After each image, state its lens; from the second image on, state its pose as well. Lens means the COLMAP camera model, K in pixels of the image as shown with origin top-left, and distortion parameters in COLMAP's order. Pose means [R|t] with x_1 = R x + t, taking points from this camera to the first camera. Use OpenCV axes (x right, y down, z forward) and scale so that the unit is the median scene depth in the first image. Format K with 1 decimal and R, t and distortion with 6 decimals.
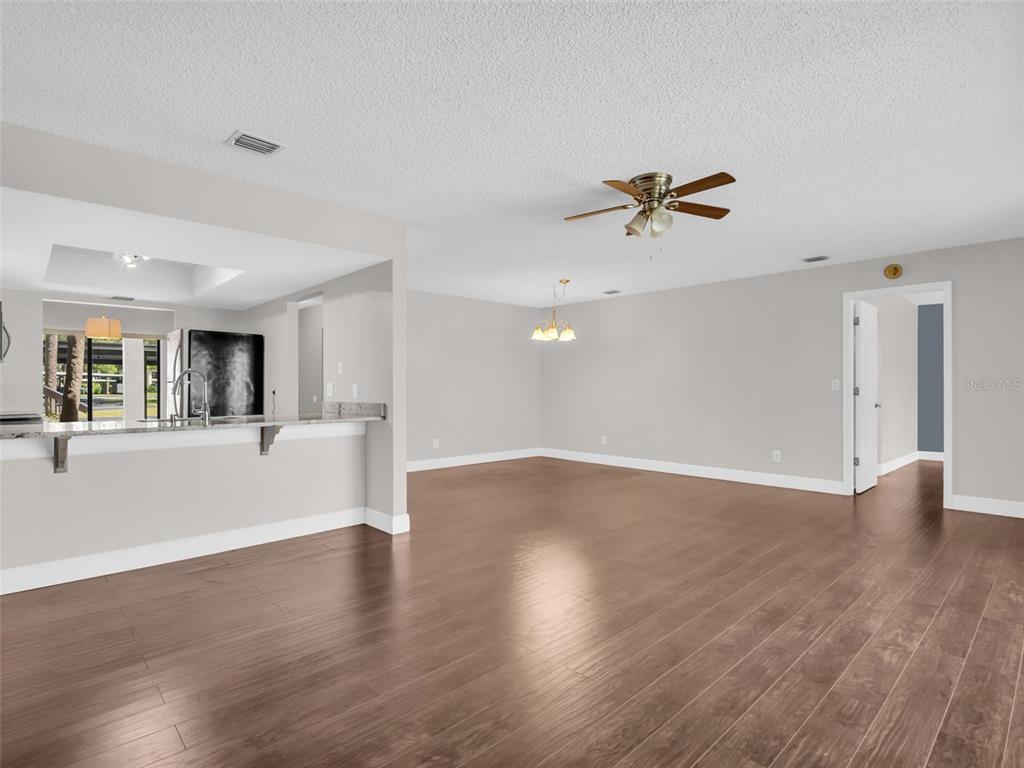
lens RADIAL K [[518.2, 0, 514.0], [0, 518.2, 391.8], [0, 0, 1]] dist [-0.001873, -0.000578]
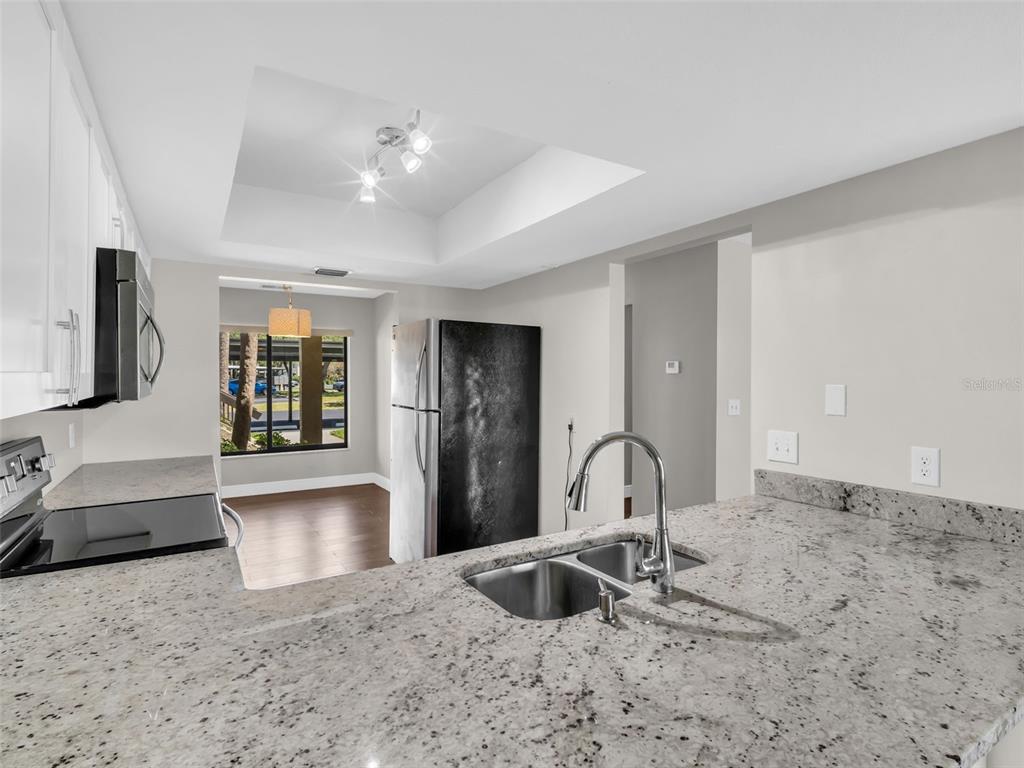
lens RADIAL K [[546.0, 0, 524.0], [0, 546.0, 384.4], [0, 0, 1]] dist [-0.001281, -0.001093]
pose [[0.975015, -0.000993, -0.222139, -0.270270], [0.002217, 0.999984, 0.005259, -0.035188], [0.222130, -0.005620, 0.975001, 0.292270]]
